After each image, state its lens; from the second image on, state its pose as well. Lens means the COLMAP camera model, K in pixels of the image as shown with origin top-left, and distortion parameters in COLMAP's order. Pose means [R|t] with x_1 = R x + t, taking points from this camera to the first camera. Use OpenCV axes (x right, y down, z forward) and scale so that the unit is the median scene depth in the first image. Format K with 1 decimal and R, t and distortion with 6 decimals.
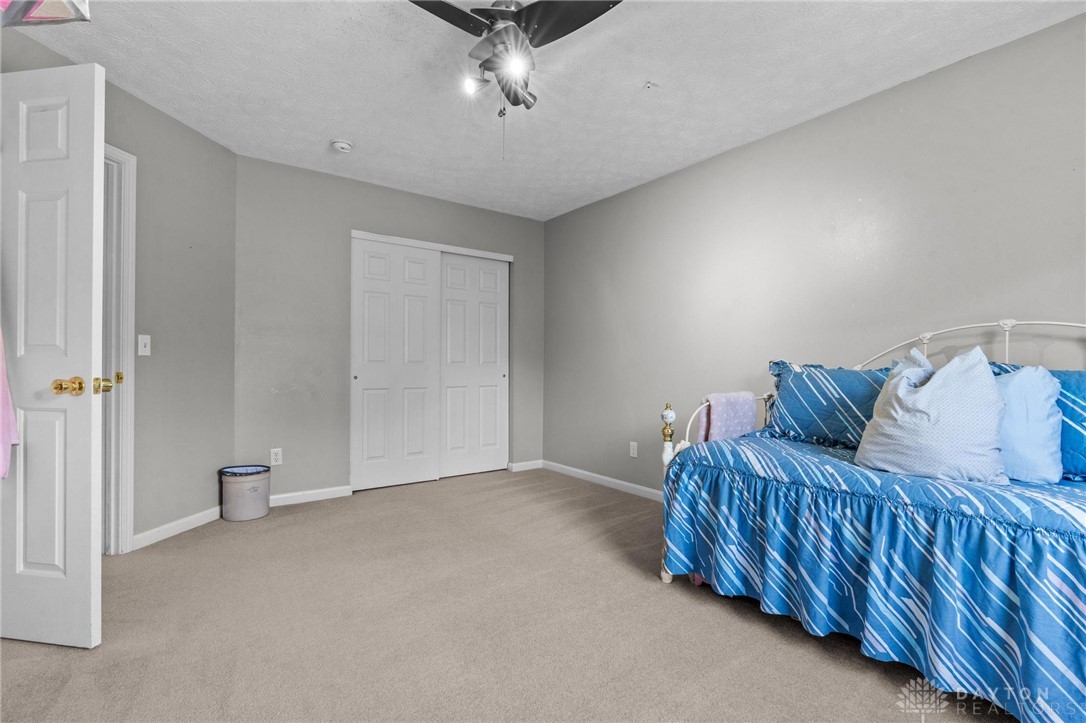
lens RADIAL K [[491.4, 0, 543.6], [0, 491.4, 360.9], [0, 0, 1]] dist [-0.005641, 0.000146]
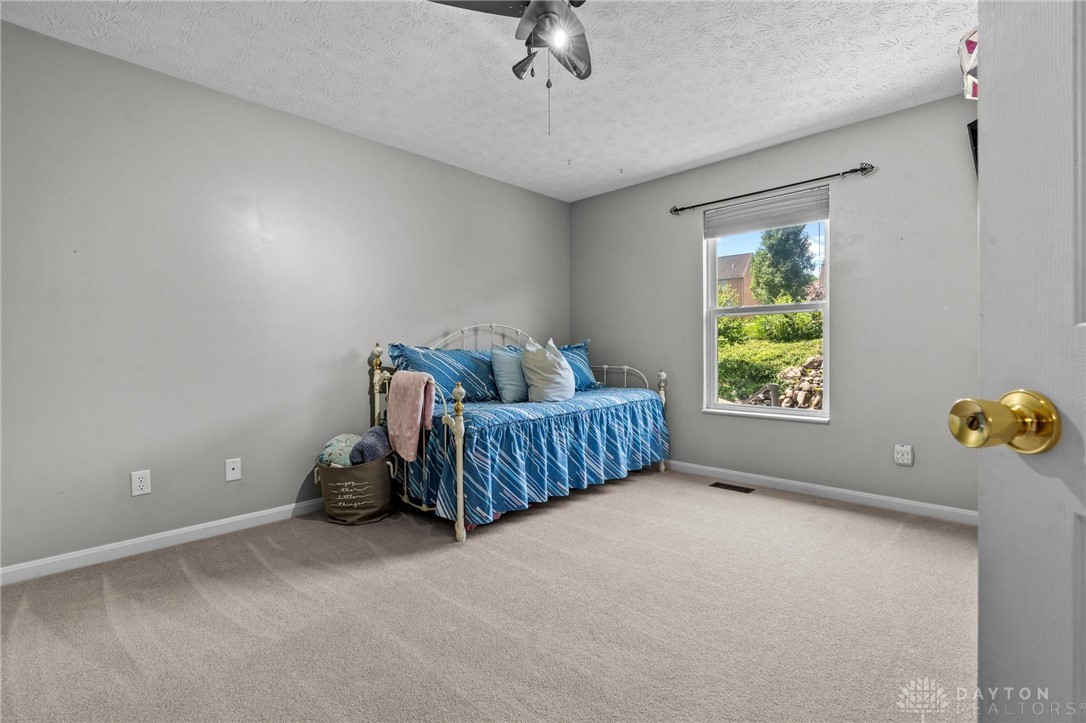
lens RADIAL K [[491.4, 0, 543.8], [0, 491.4, 360.4], [0, 0, 1]] dist [-0.005641, 0.000146]
pose [[-0.136952, -0.049733, 0.989328, -0.885232], [0.000821, 0.998733, 0.050319, -0.024166], [-0.990577, 0.007703, -0.136738, 0.969979]]
